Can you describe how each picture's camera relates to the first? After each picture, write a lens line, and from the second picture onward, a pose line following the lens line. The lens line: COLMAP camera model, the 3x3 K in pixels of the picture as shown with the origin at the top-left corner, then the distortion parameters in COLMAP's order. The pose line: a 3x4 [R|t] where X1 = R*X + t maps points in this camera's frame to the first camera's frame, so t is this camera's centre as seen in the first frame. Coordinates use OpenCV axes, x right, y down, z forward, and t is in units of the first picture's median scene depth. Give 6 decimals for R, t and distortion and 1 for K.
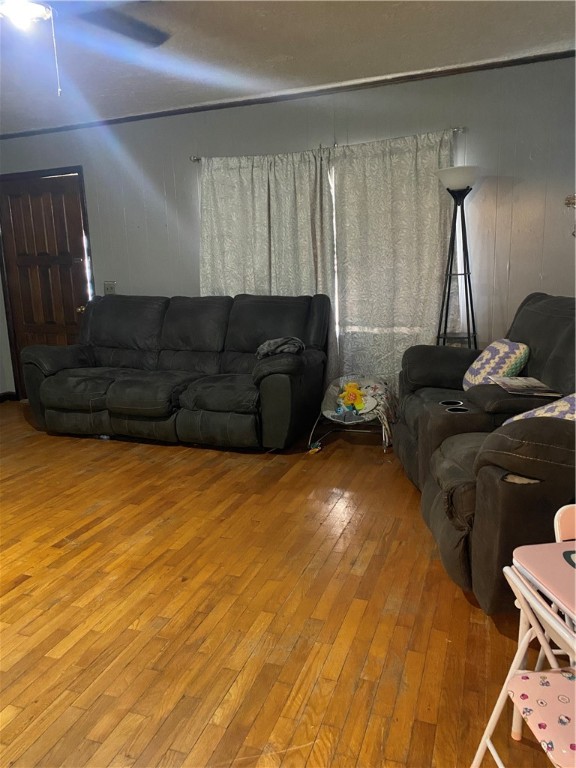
lens RADIAL K [[584.8, 0, 288.8], [0, 584.8, 381.9], [0, 0, 1]] dist [0.005812, -0.002149]
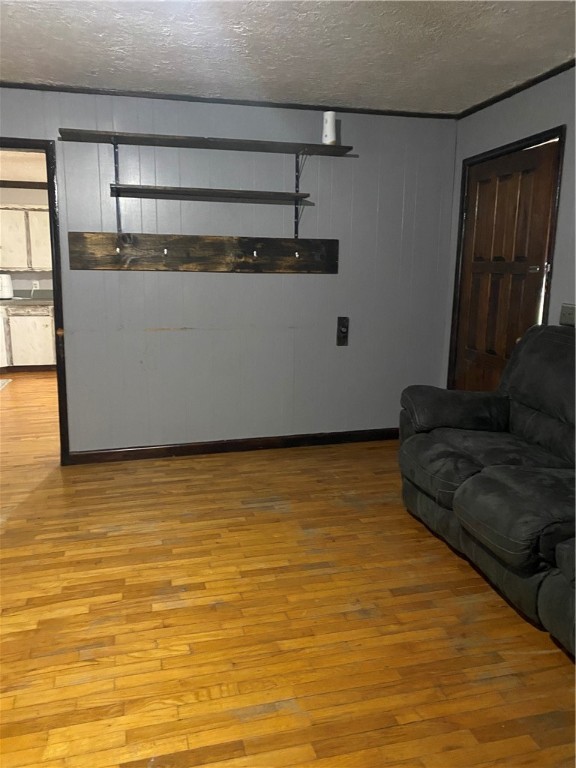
lens RADIAL K [[584.8, 0, 292.1], [0, 584.8, 386.2], [0, 0, 1]] dist [0.005812, -0.002149]
pose [[0.577196, 0.188859, -0.794466, 0.064464], [-0.183145, 0.978044, 0.099441, -0.131243], [0.795803, 0.088106, 0.599112, 0.549678]]
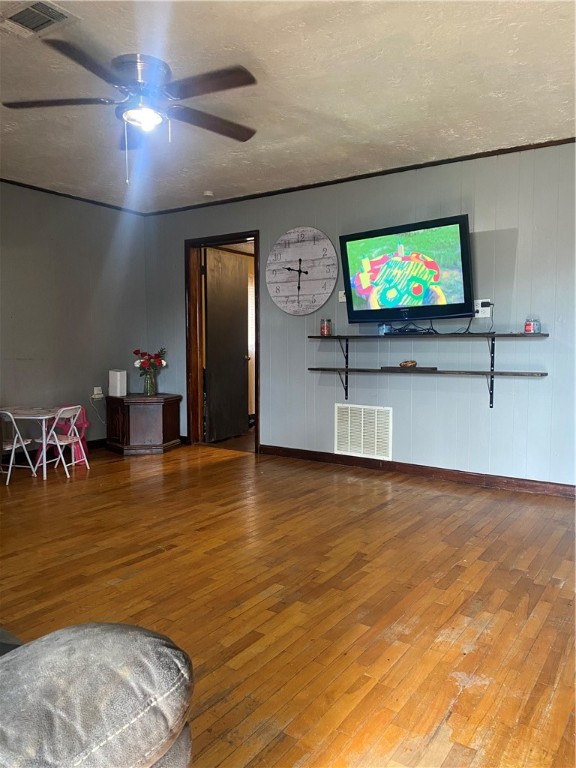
lens RADIAL K [[584.8, 0, 289.6], [0, 584.8, 383.8], [0, 0, 1]] dist [0.005812, -0.002149]
pose [[-0.967723, 0.018415, 0.251341, -0.668122], [0.082040, 0.966021, 0.245098, -0.214869], [-0.238287, 0.257807, -0.936352, 1.421724]]
